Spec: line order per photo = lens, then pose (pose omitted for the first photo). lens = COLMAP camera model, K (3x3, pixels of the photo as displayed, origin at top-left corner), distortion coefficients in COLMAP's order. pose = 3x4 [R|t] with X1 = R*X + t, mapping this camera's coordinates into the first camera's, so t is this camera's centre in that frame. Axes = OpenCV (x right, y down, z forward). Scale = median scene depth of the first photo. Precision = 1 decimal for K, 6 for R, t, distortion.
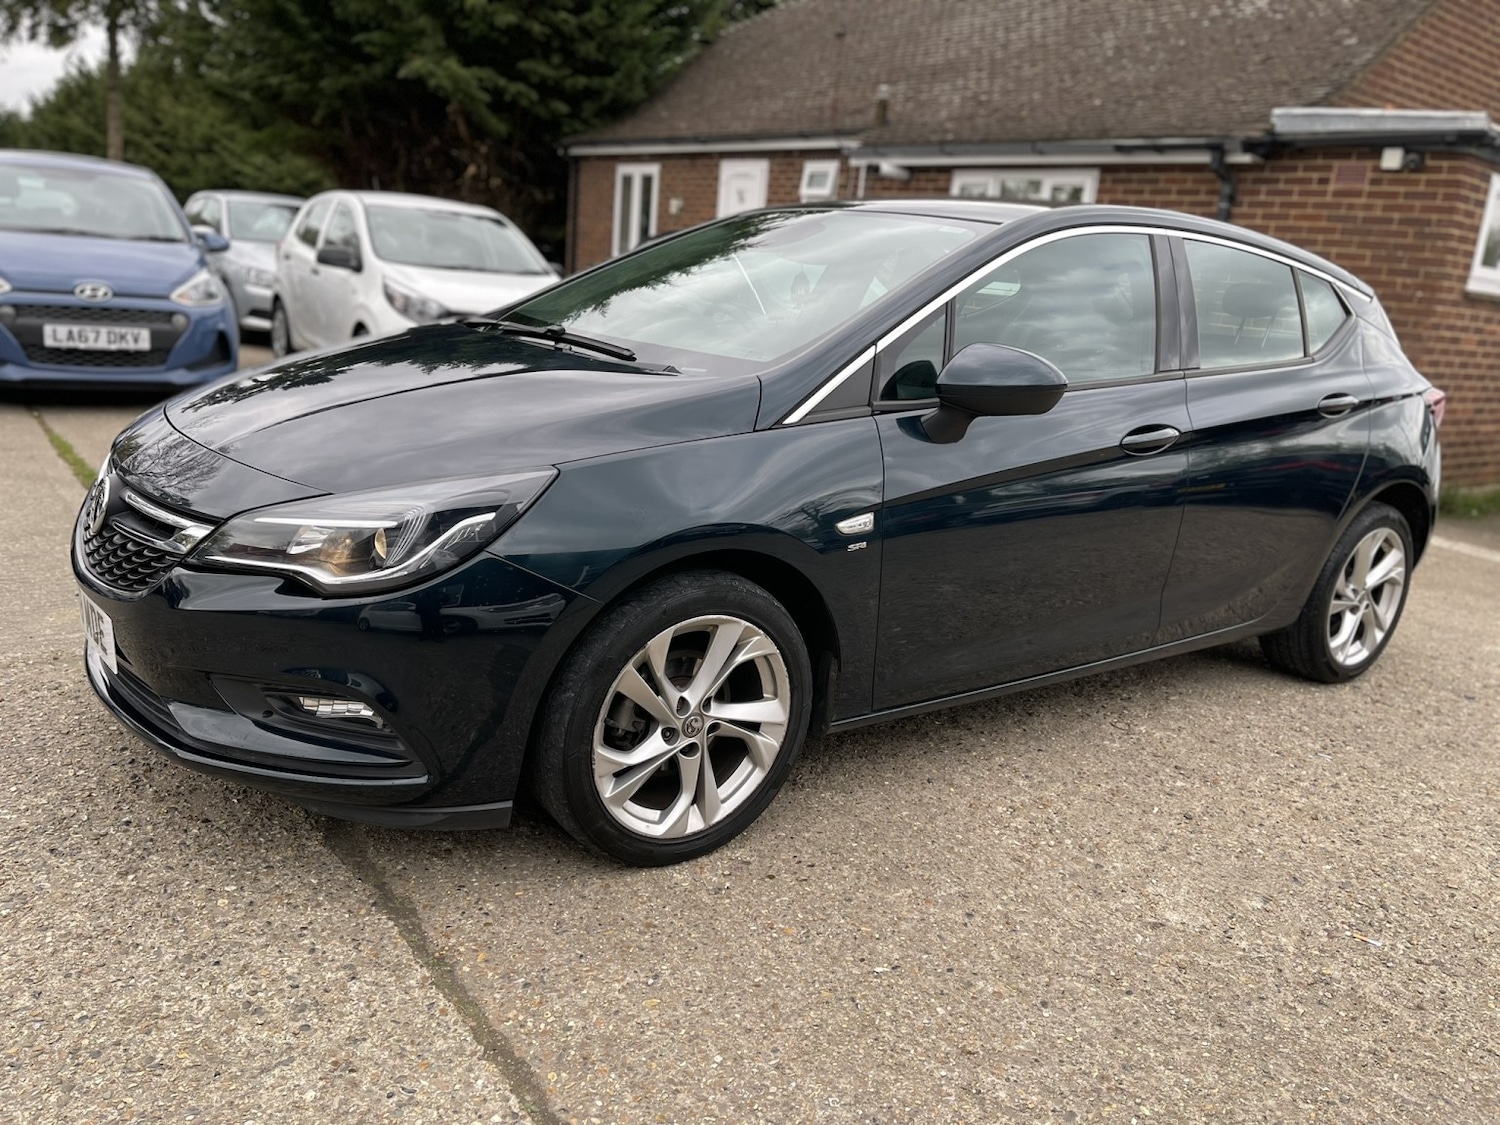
lens RADIAL K [[1144.6, 0, 752.5], [0, 1144.6, 572.9], [0, 0, 1]] dist [0.073650, -0.087253]
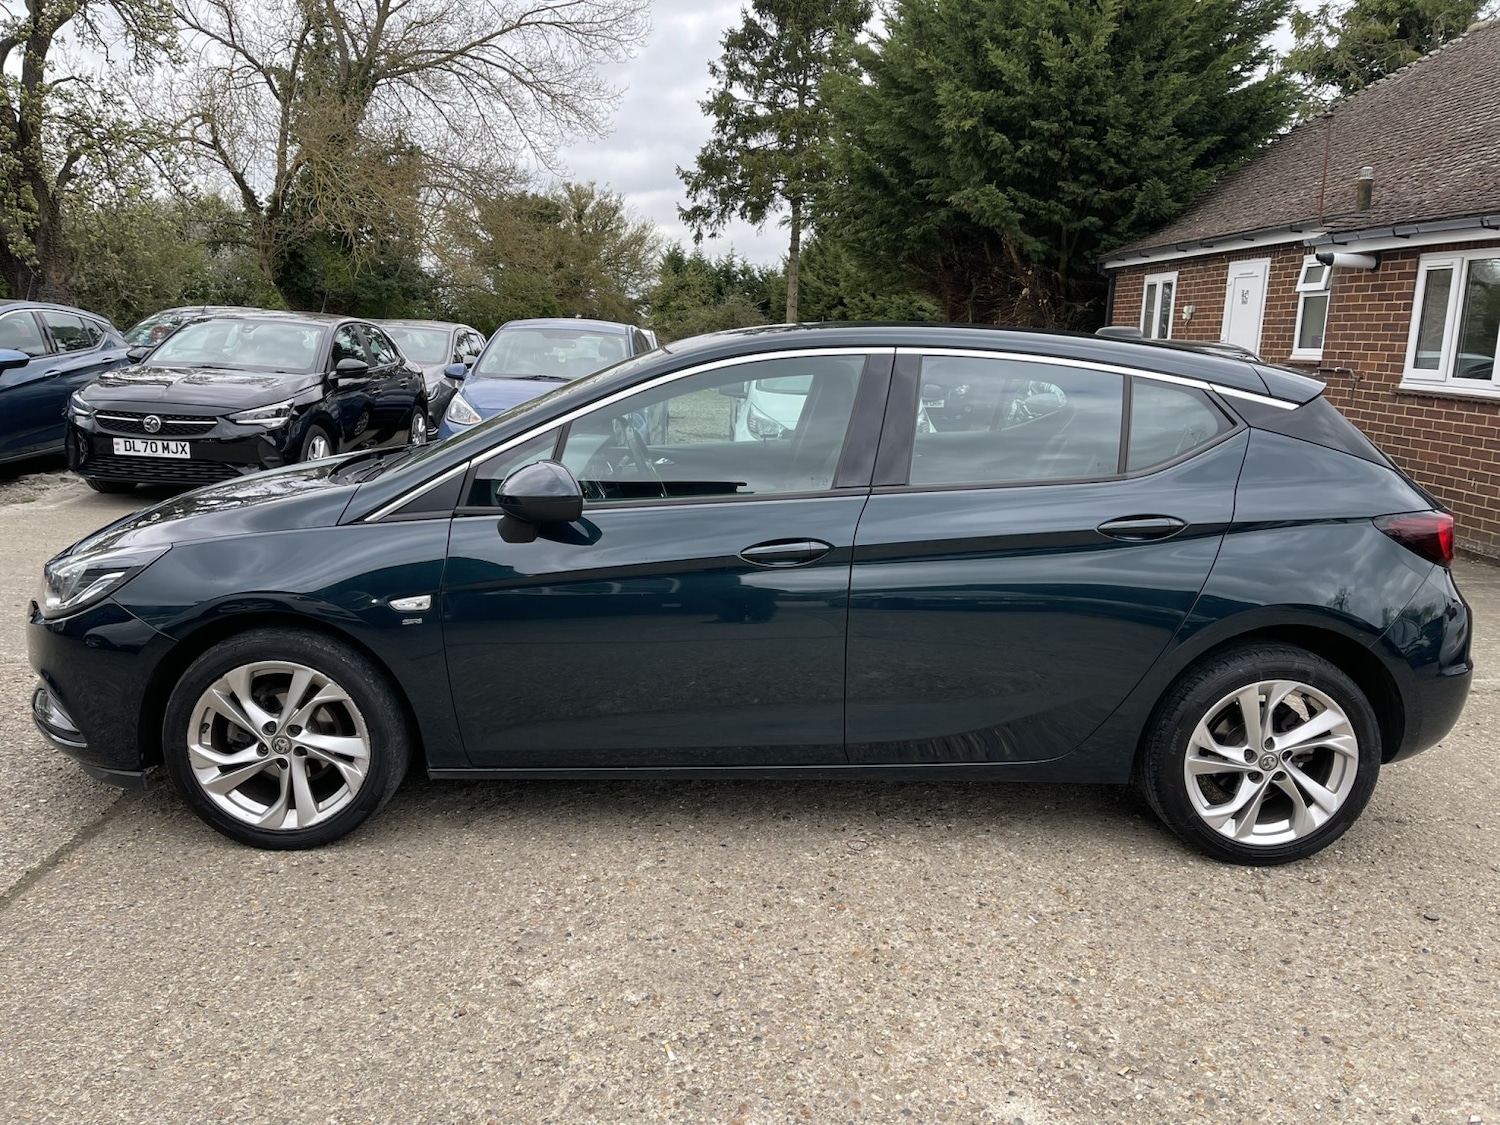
lens RADIAL K [[1144.6, 0, 752.5], [0, 1144.6, 572.9], [0, 0, 1]] dist [0.073650, -0.087253]
pose [[0.824079, 0.053169, -0.563975, 0.841509], [-0.105291, 0.992613, -0.060273, -0.029975], [0.556604, 0.109051, 0.823589, 0.134286]]
